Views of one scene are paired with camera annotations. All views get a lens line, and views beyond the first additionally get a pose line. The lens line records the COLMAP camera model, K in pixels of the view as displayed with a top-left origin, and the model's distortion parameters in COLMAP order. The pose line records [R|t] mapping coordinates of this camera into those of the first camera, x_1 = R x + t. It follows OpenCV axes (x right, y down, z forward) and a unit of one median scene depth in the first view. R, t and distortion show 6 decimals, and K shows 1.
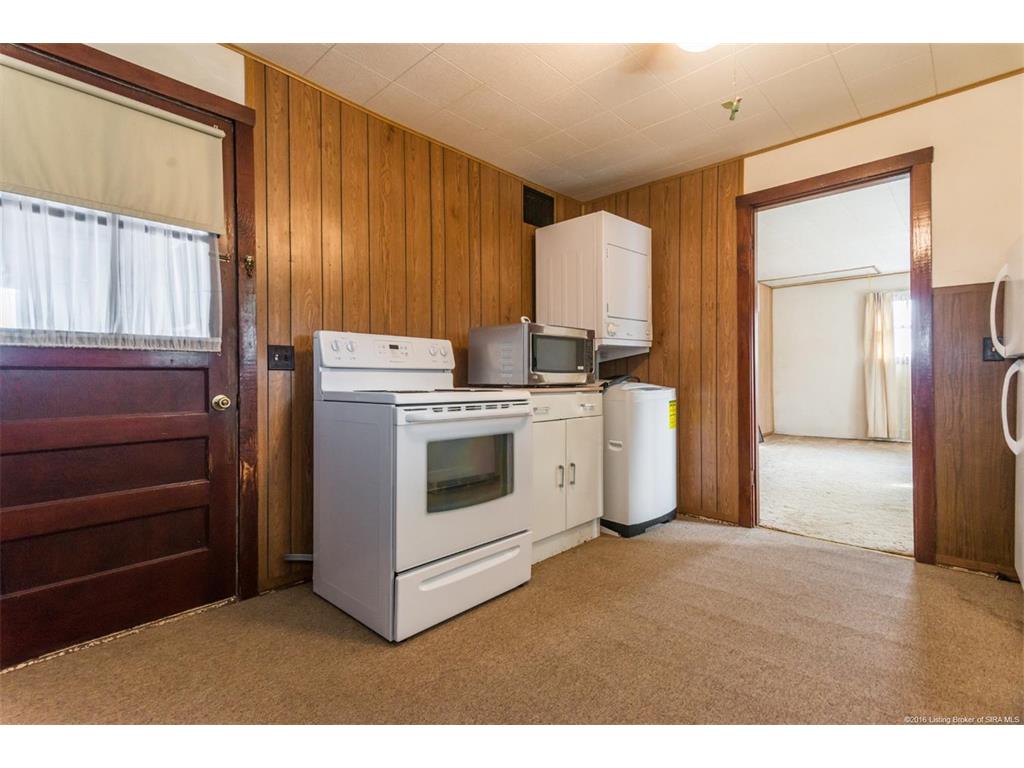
lens RADIAL K [[490.3, 0, 496.6], [0, 490.3, 379.5], [0, 0, 1]] dist [0.023967, -0.000938]
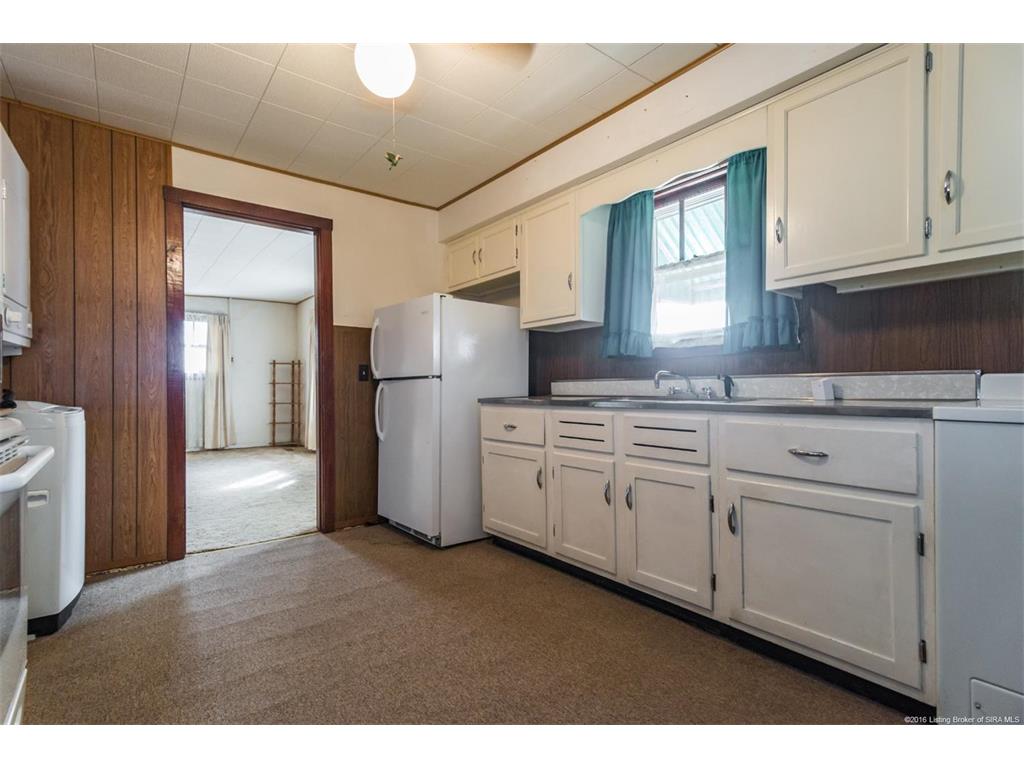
lens RADIAL K [[497.3, 0, 517.8], [0, 497.3, 392.5], [0, 0, 1]] dist [0.005175, 0.000299]
pose [[0.123648, -0.002643, 0.992323, -0.346802], [0.006307, 0.999978, 0.001877, -0.001912], [-0.992306, 0.006026, 0.123662, 0.305018]]
